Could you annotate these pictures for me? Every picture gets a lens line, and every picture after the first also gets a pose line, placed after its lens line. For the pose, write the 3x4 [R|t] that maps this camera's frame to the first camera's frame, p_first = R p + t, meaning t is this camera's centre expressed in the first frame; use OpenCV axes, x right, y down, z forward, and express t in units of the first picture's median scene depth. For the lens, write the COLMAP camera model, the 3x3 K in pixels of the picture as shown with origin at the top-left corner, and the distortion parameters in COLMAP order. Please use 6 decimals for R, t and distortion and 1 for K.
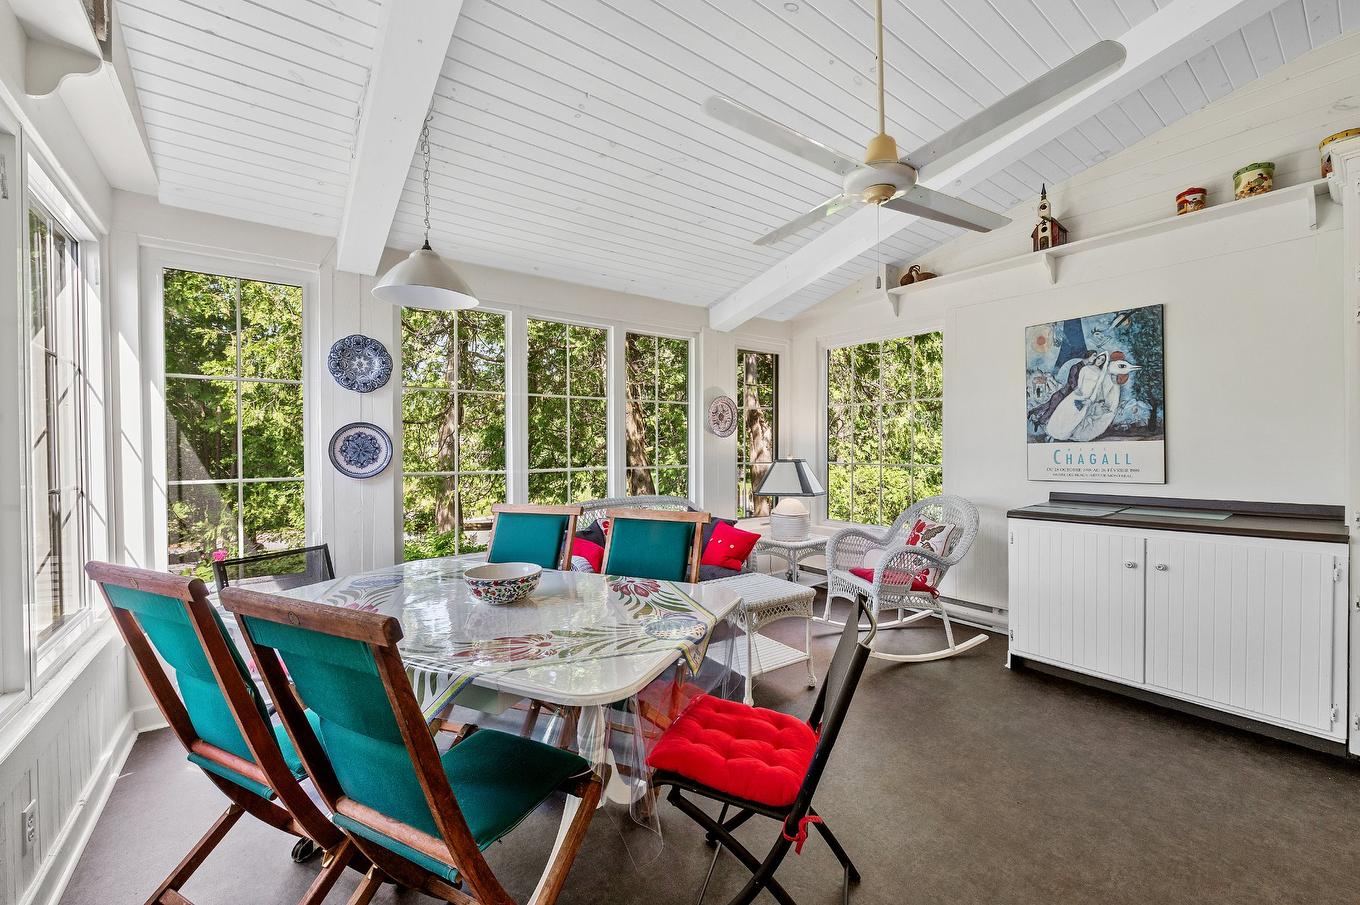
lens RADIAL K [[539.2, 0, 680.0], [0, 539.2, 452.5], [0, 0, 1]] dist [-0.012328, -0.000239]
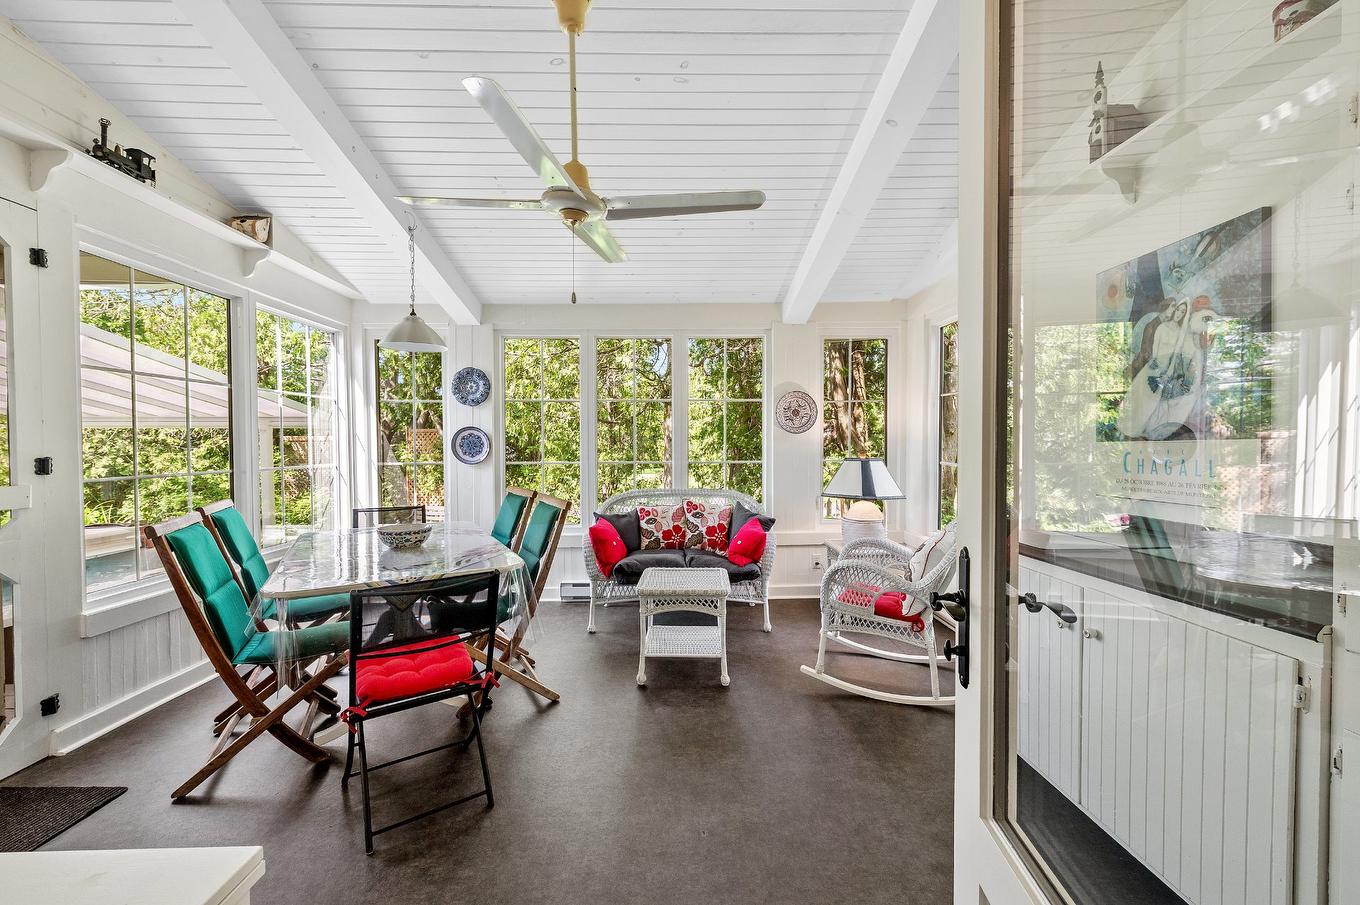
lens RADIAL K [[539.2, 0, 680.0], [0, 539.2, 452.5], [0, 0, 1]] dist [-0.012328, -0.000239]
pose [[0.808117, 0.014965, -0.588831, 0.681258], [-0.007569, 0.999858, 0.015024, -0.010510], [0.588973, -0.007685, 0.808116, 0.135446]]
